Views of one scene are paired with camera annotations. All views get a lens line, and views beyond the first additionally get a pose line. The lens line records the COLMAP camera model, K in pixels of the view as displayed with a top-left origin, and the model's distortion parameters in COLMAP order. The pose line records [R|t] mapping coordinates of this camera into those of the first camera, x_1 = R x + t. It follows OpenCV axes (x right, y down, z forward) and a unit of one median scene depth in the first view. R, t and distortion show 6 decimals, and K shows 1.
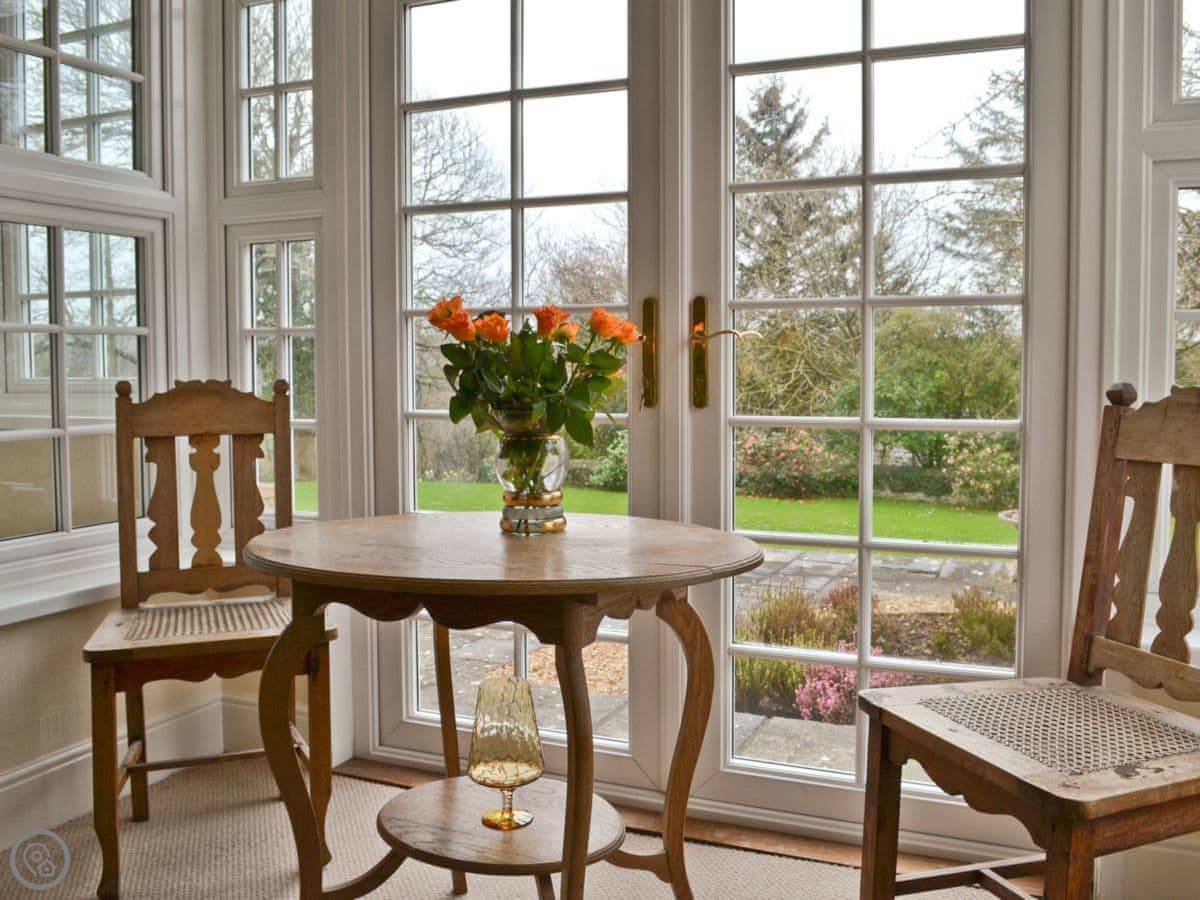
lens RADIAL K [[1185.3, 0, 540.2], [0, 1185.3, 437.9], [0, 0, 1]] dist [-0.038218, -0.006214]
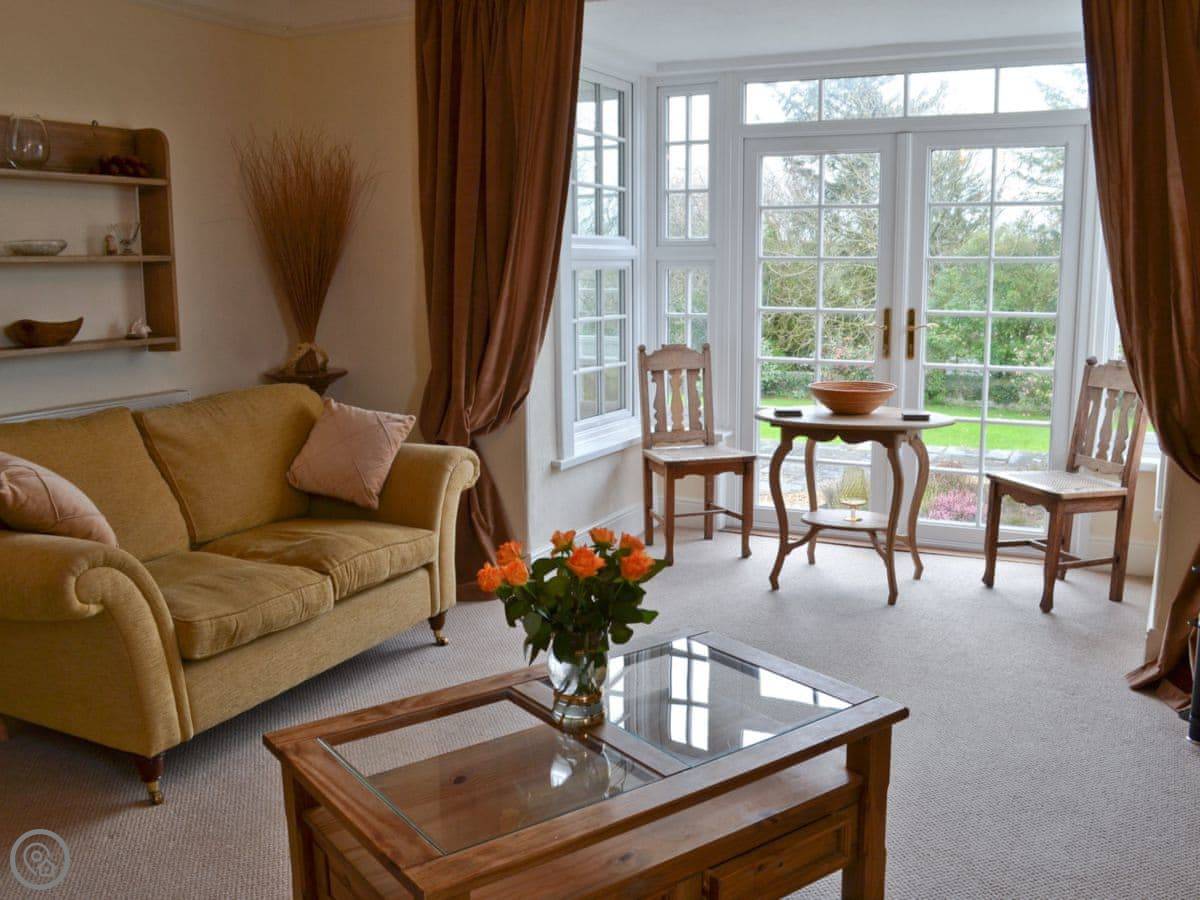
lens RADIAL K [[1129.5, 0, 600.0], [0, 1129.5, 450.0], [0, 0, 1]] dist [-0.040444, 0.000467]
pose [[0.999770, 0.006648, -0.020404, -0.374047], [-0.004743, 0.995746, 0.092013, -0.045088], [0.020929, -0.091895, 0.995549, -1.048801]]
